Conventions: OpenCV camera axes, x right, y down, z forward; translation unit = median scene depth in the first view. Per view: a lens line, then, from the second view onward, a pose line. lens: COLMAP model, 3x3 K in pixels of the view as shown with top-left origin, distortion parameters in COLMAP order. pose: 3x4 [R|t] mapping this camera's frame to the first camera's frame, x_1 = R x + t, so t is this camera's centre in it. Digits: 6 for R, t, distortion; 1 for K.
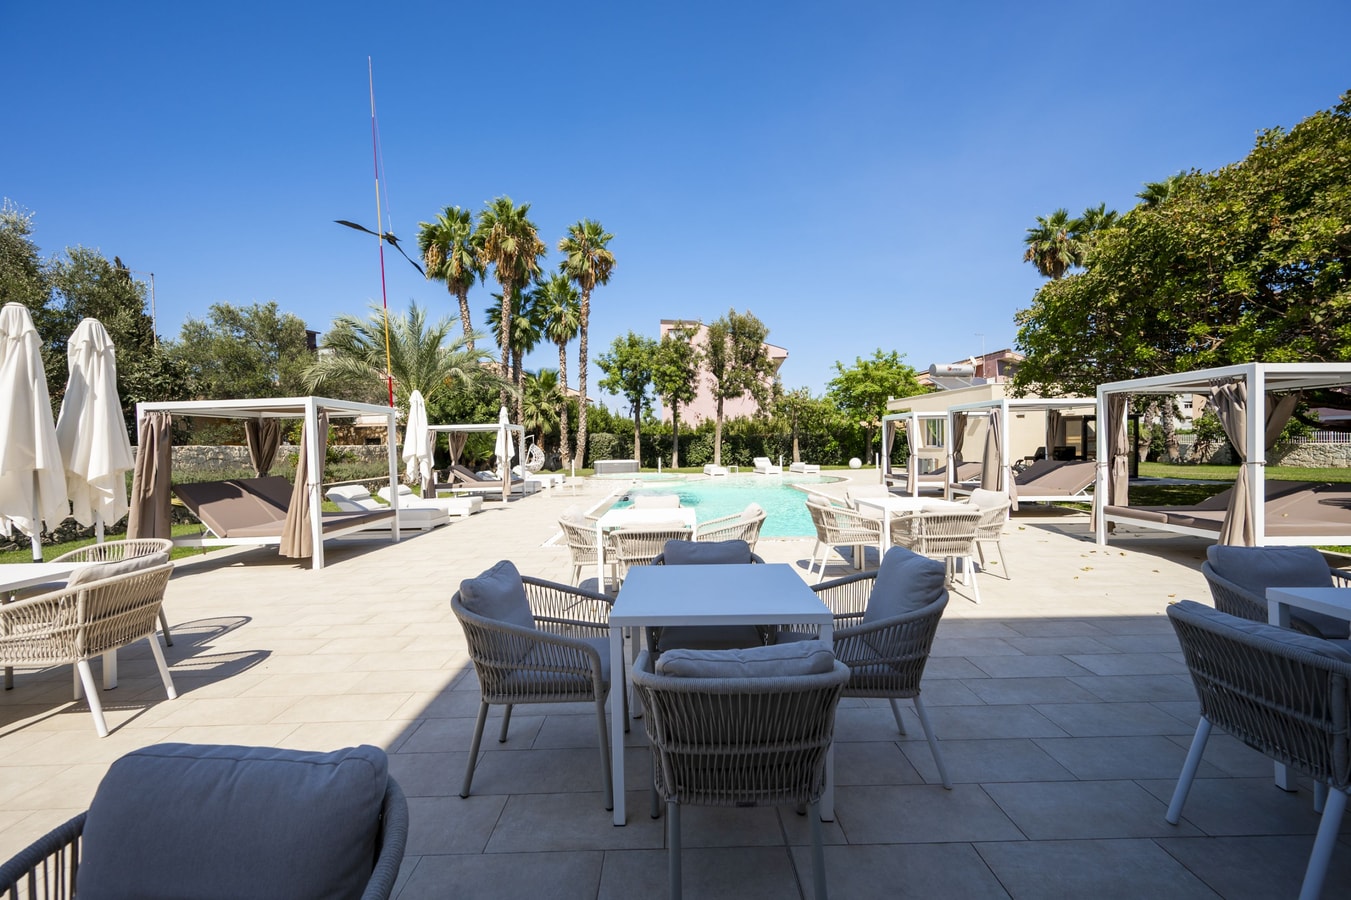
lens RADIAL K [[573.9, 0, 673.2], [0, 573.9, 456.1], [0, 0, 1]] dist [0.015980, 0.000109]
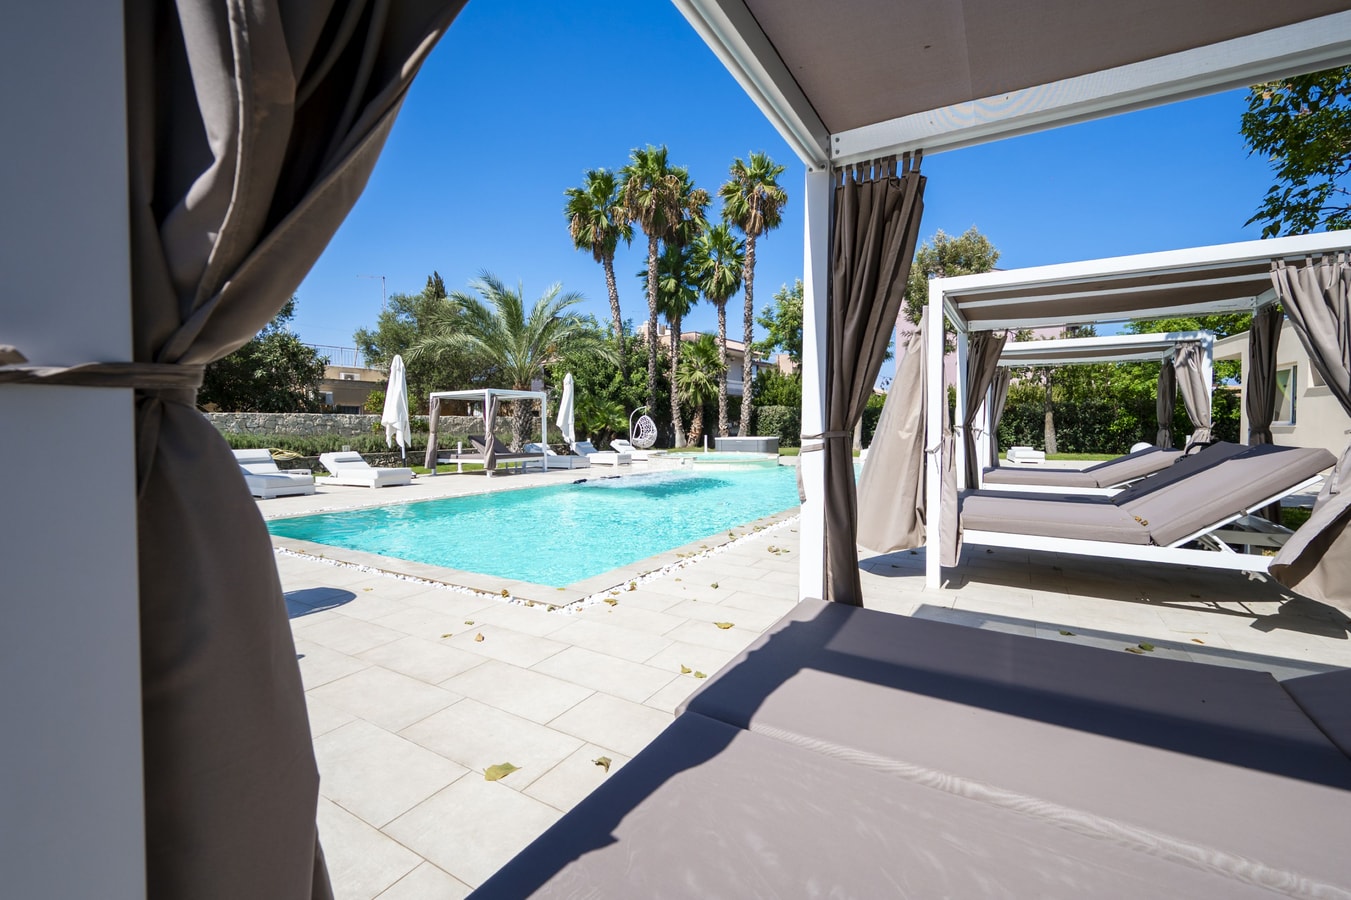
lens RADIAL K [[573.9, 0, 673.1], [0, 573.9, 438.9], [0, 0, 1]] dist [0.015980, 0.000109]
pose [[0.855698, 0.025461, -0.516849, 0.203181], [-0.017738, 0.999645, 0.019877, -0.005159], [0.517171, -0.007841, 0.855846, 0.215172]]
